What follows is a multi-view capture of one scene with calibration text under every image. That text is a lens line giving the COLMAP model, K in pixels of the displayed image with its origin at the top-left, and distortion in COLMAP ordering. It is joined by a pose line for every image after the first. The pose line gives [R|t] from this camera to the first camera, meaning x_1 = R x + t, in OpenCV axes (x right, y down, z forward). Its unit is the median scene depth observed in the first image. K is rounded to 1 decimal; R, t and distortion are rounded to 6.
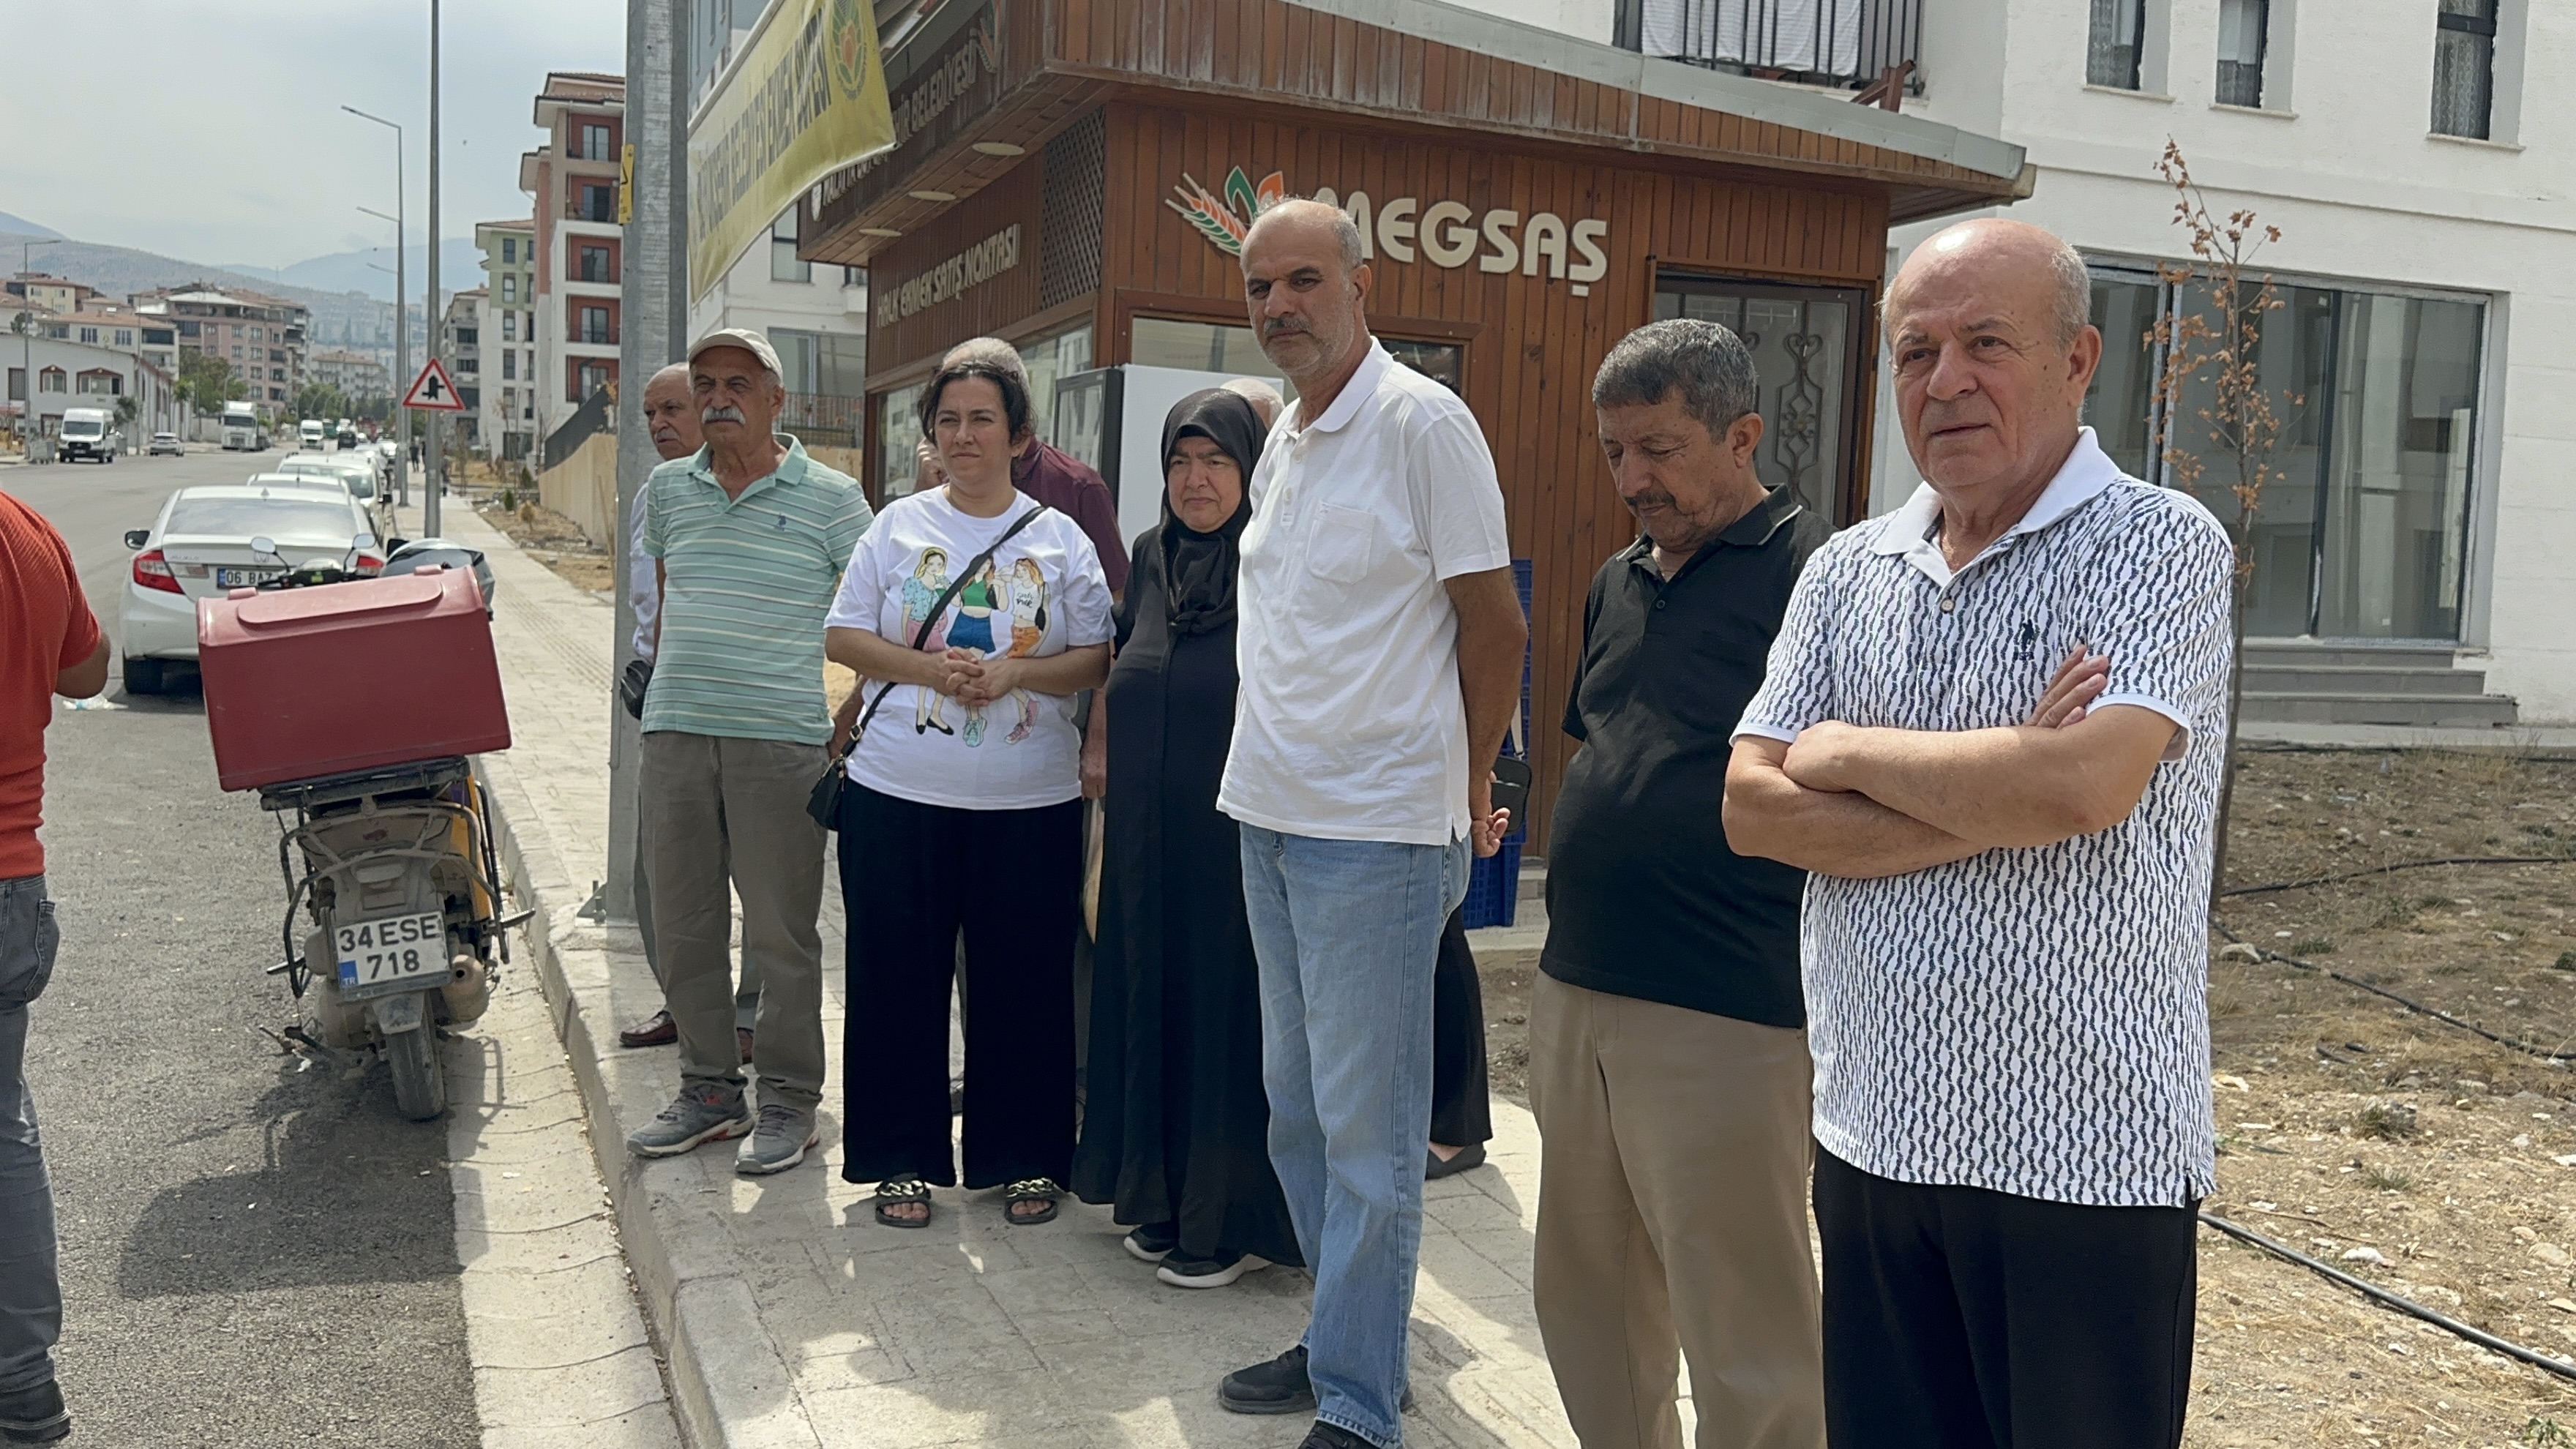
lens RADIAL K [[2212.4, 0, 1286.0], [0, 2212.4, 742.9], [0, 0, 1]] dist [0.193266, -0.408750]
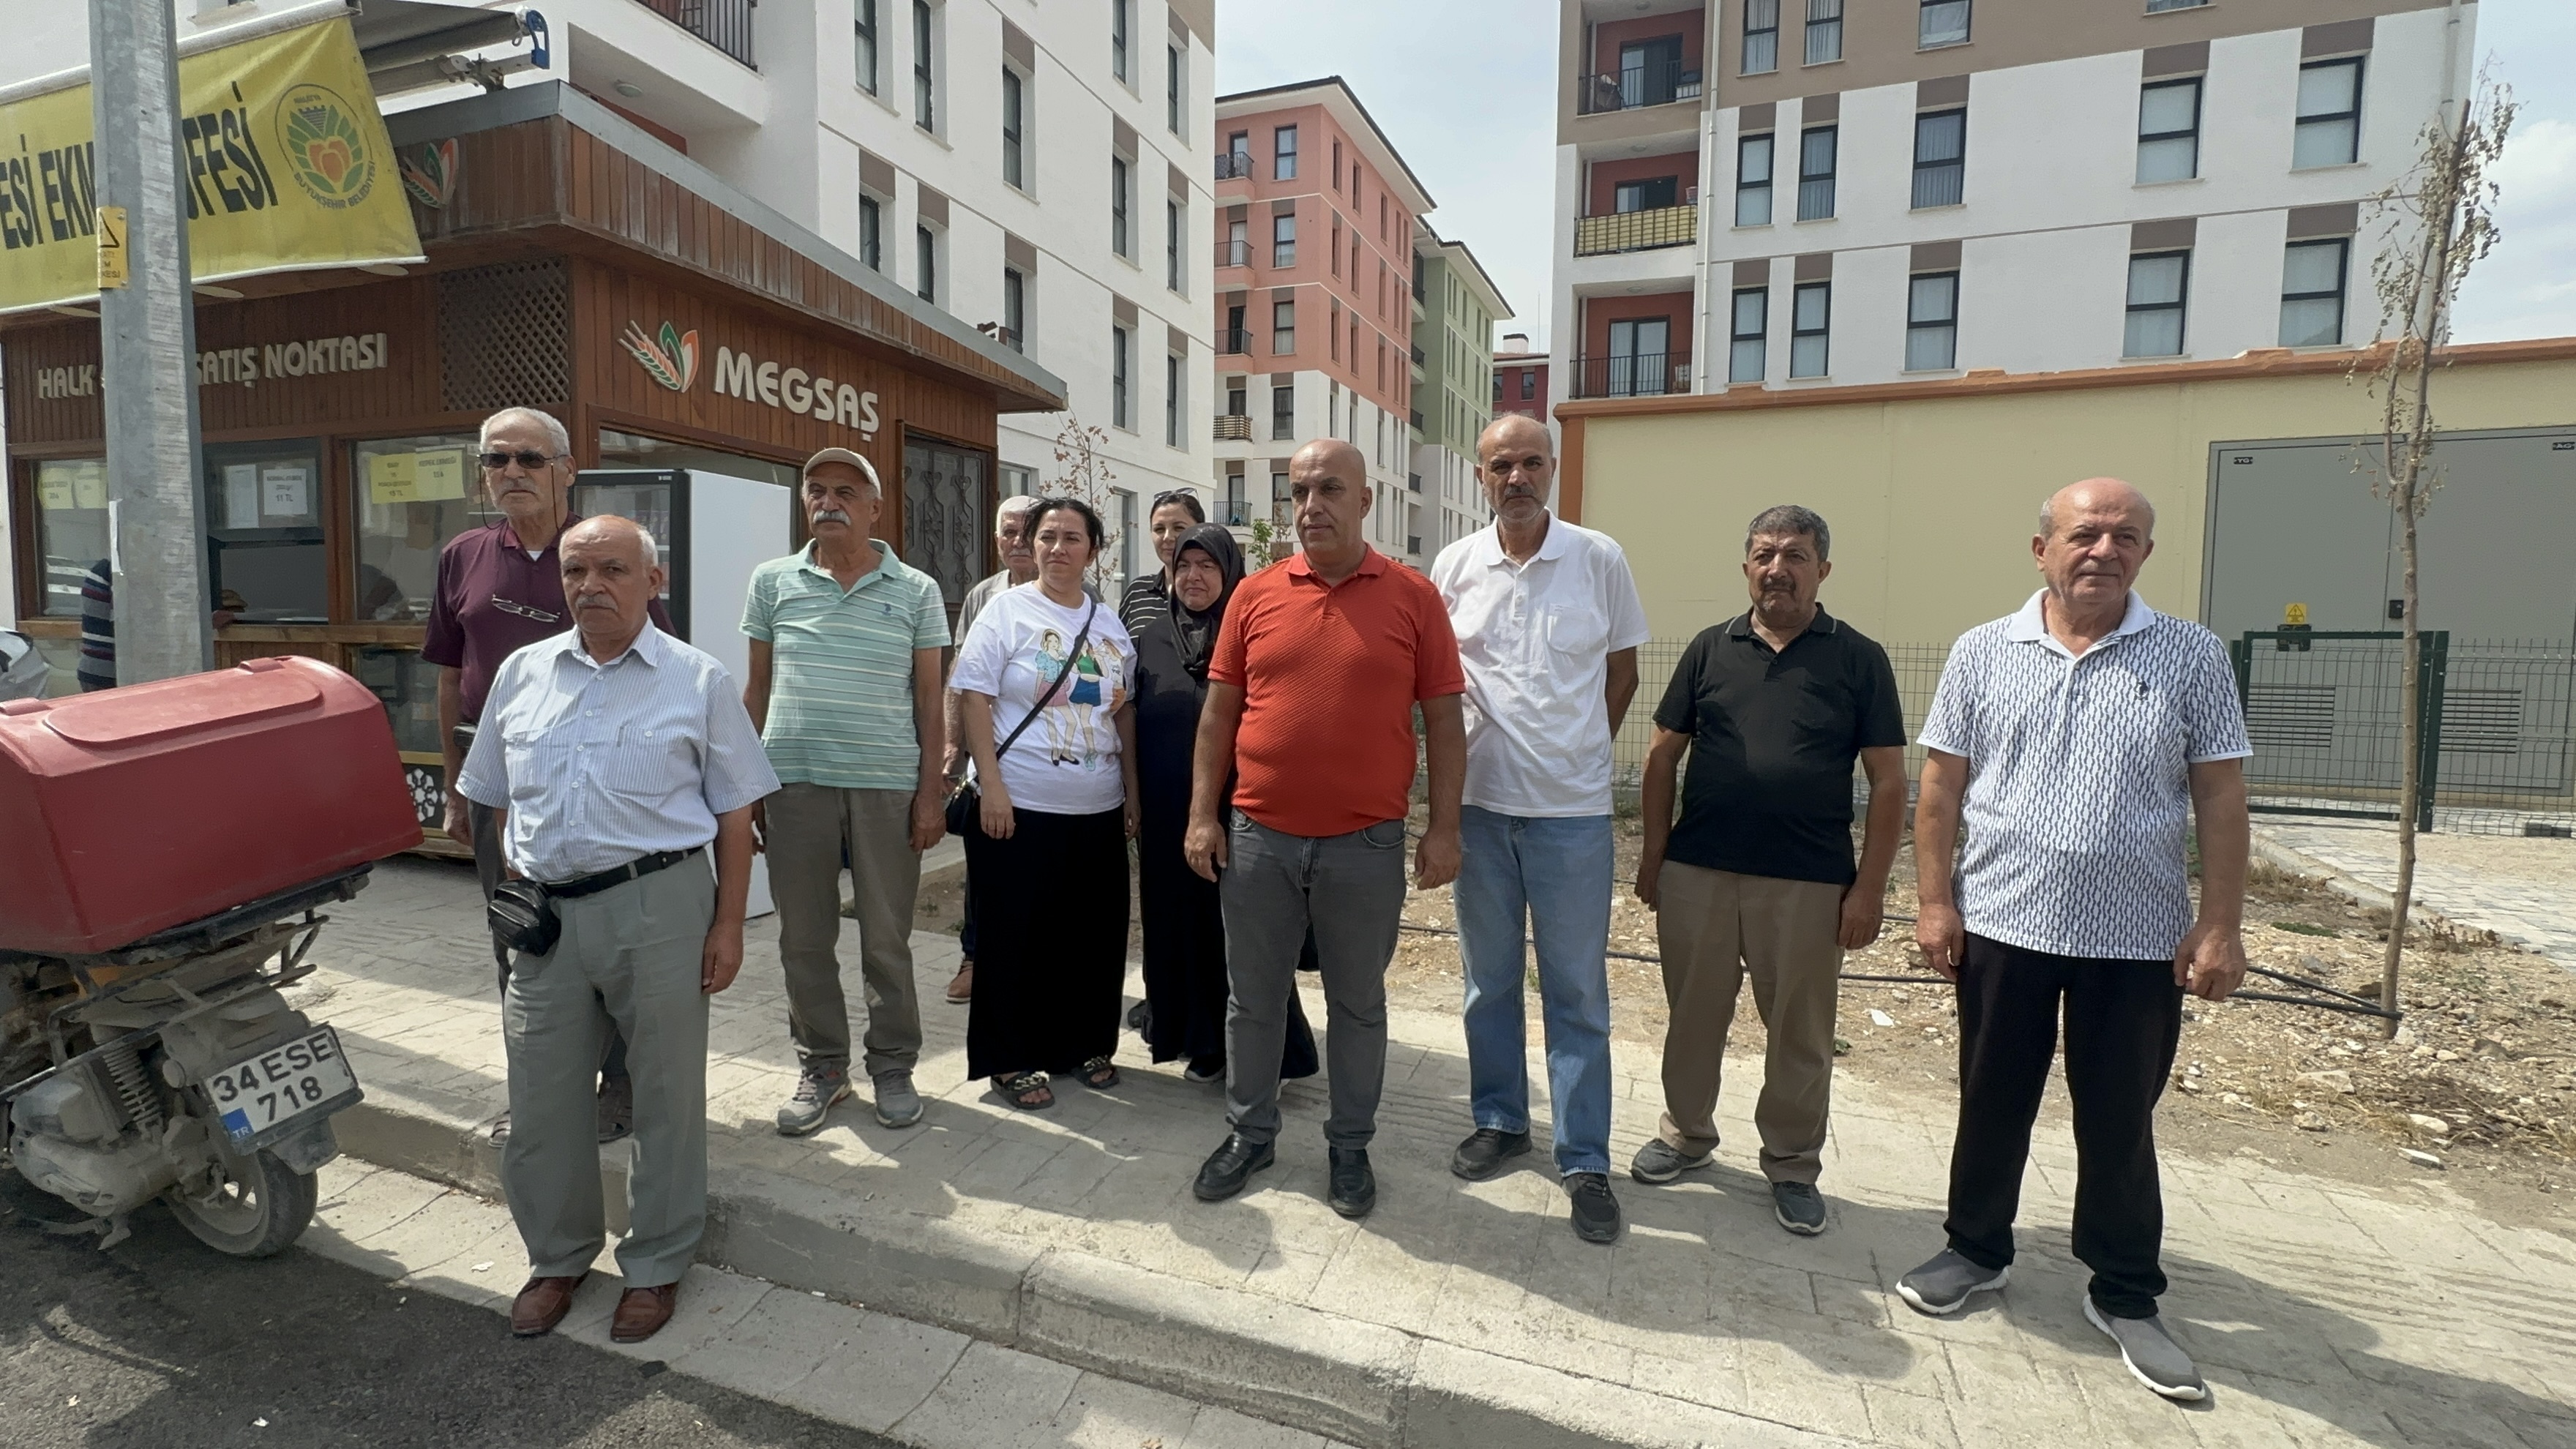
lens RADIAL K [[1187.5, 0, 1288.0], [0, 1187.5, 724.5], [0, 0, 1]] dist [-0.002122, 0.000325]
pose [[0.659769, -0.085267, 0.746615, -0.286417], [0.062015, 0.996331, 0.058985, -0.033776], [-0.748905, 0.007385, 0.662636, 0.229061]]
